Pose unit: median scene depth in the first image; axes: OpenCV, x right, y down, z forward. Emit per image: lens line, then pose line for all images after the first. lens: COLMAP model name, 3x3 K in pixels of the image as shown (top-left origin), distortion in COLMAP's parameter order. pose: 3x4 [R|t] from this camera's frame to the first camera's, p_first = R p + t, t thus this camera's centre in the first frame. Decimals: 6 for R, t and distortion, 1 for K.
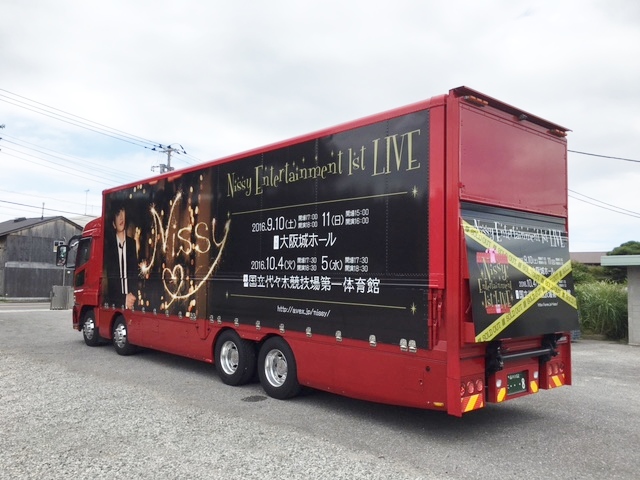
lens RADIAL K [[552.0, 0, 320.0], [0, 552.0, 240.0], [0, 0, 1]] dist [0.038929, -0.000971]
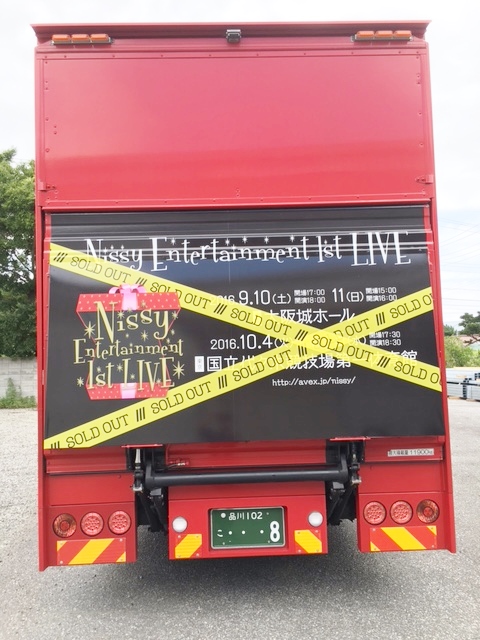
lens RADIAL K [[552.0, 0, 240.2], [0, 552.0, 309.7], [0, 0, 1]] dist [0.038929, -0.000971]
pose [[0.757876, -0.079049, -0.647592, 0.429042], [0.079845, 0.996409, -0.028185, 0.037113], [0.647494, -0.030347, 0.761466, 0.358553]]
